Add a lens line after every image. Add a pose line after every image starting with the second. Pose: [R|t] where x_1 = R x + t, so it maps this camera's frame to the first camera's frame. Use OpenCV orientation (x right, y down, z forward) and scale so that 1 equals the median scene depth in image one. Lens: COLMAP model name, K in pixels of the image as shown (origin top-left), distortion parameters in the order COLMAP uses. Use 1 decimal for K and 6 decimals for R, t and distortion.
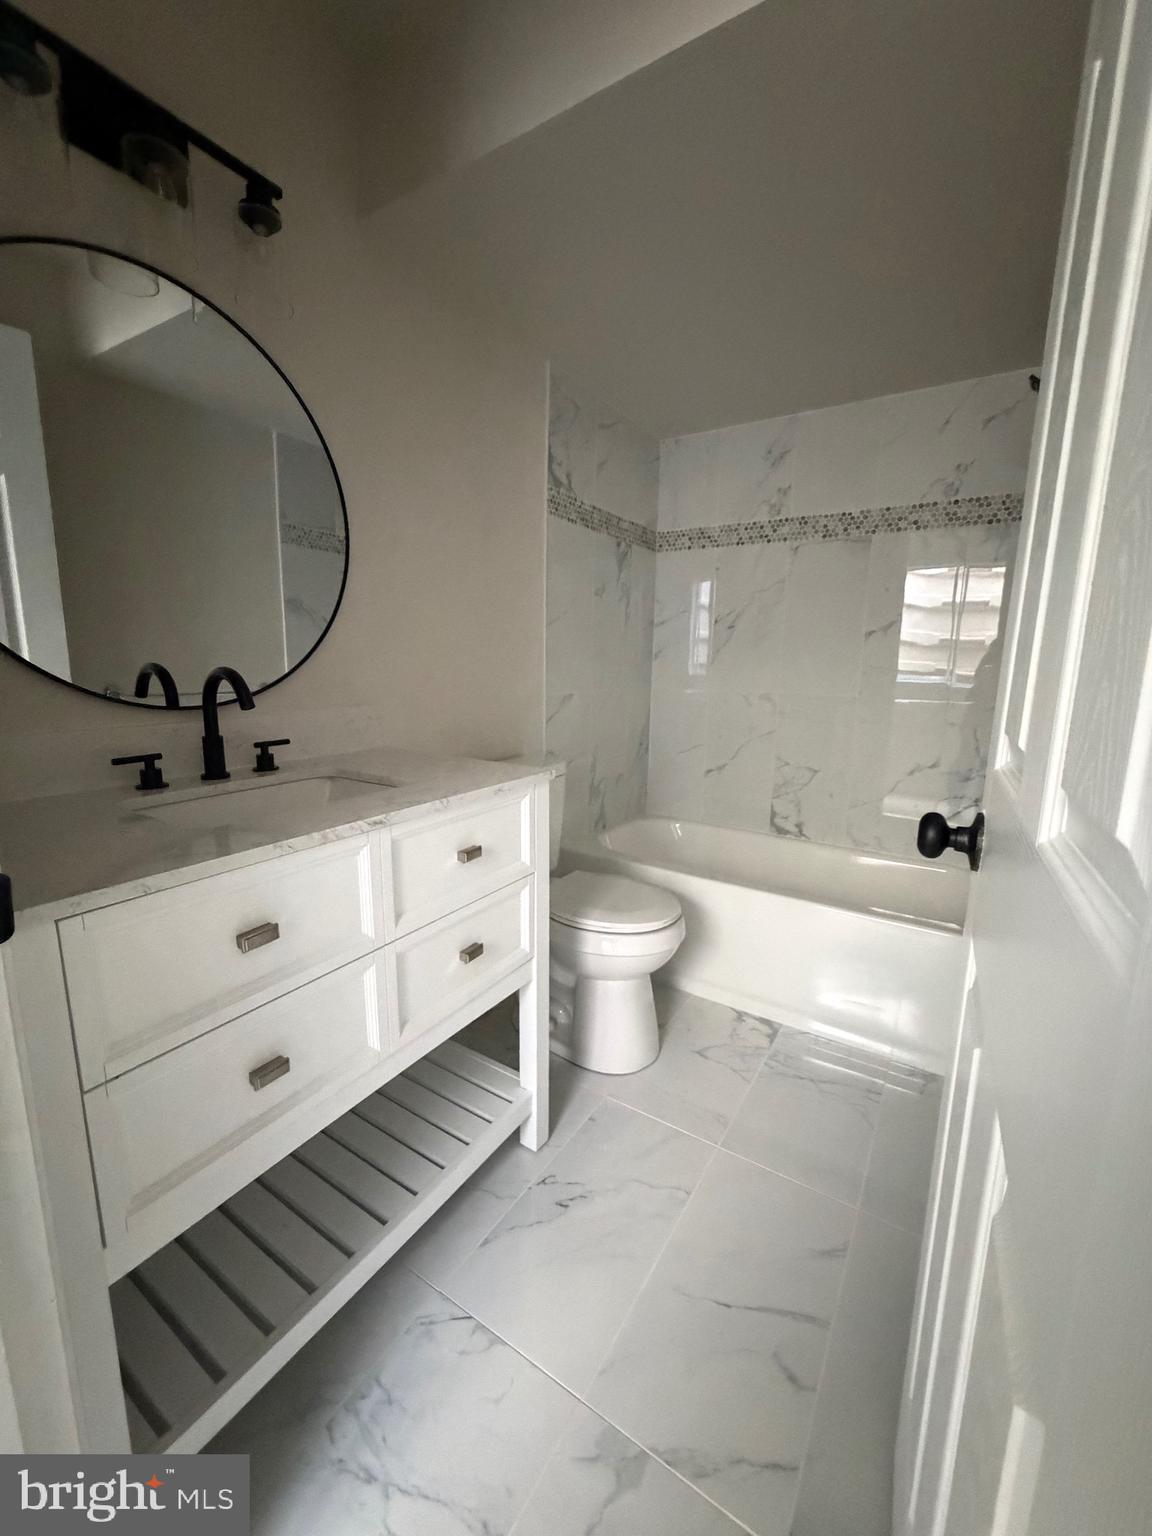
lens RADIAL K [[611.7, 0, 576.0], [0, 611.7, 768.0], [0, 0, 1]] dist [-0.000147, 0.000096]
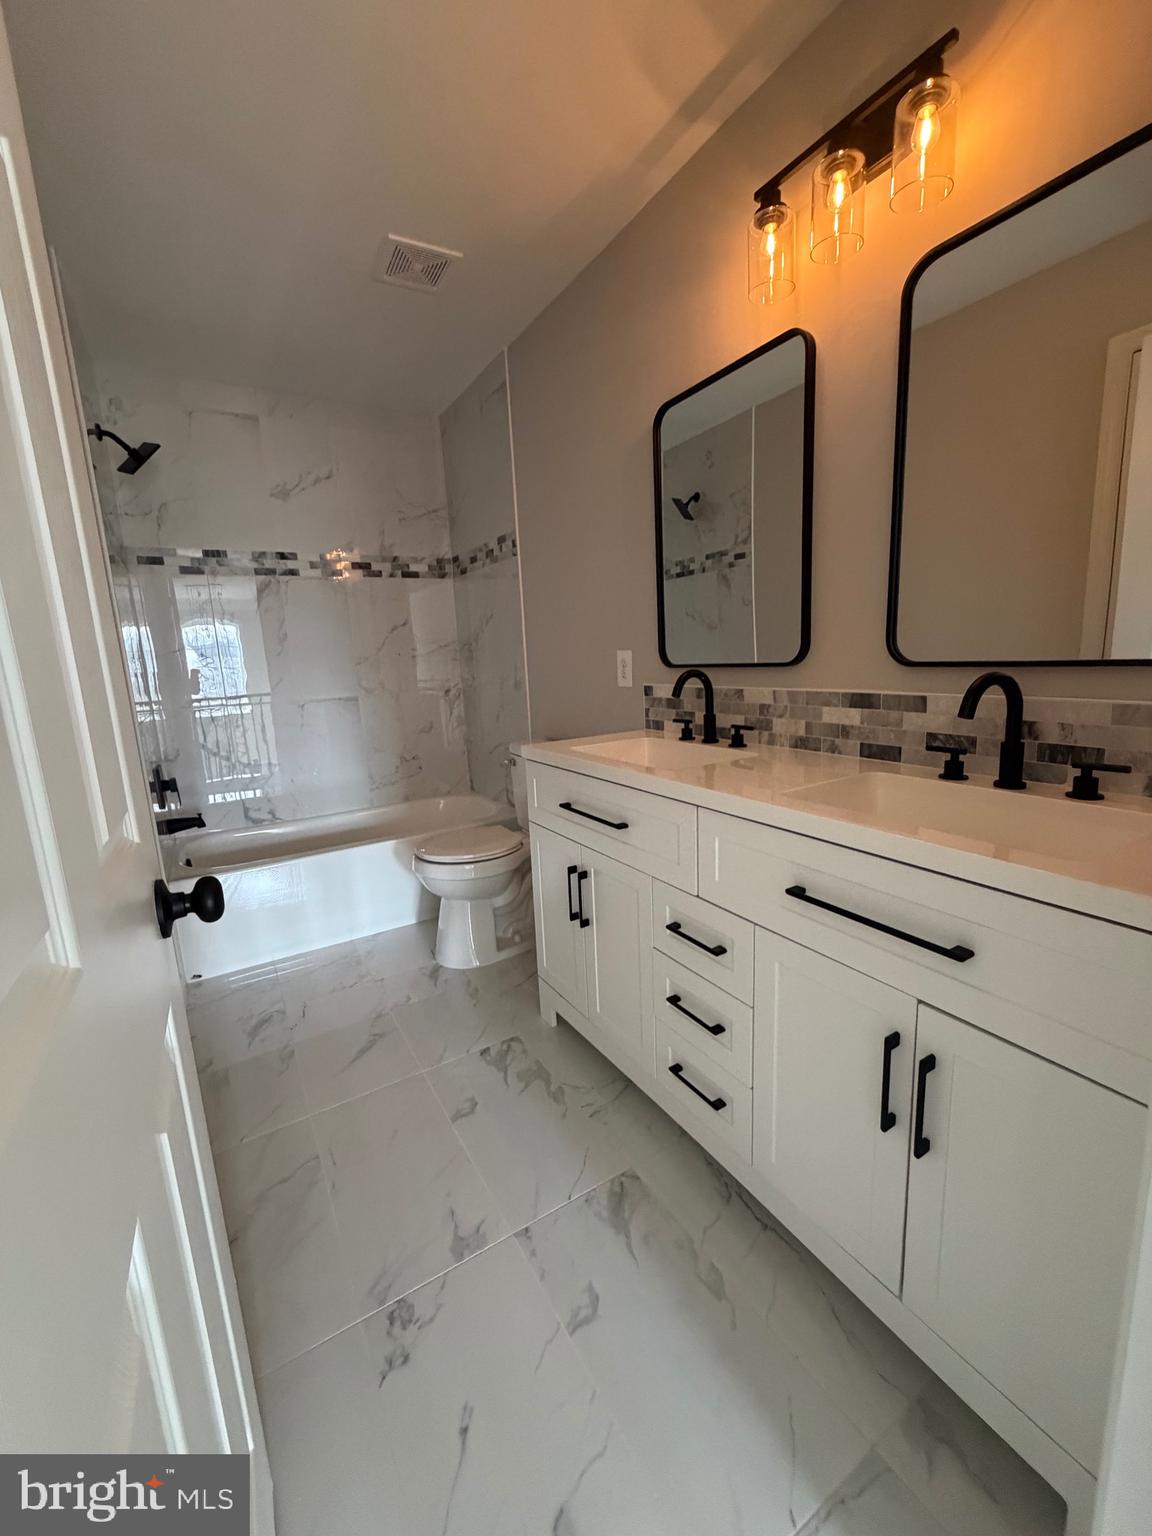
lens RADIAL K [[617.2, 0, 576.0], [0, 617.2, 768.0], [0, 0, 1]] dist [-0.000412, -0.000007]
pose [[-0.407309, 0.165898, -0.898096, 0.863276], [-0.133114, 0.962078, 0.238088, -0.240337], [0.903537, 0.216525, -0.369780, 1.342784]]
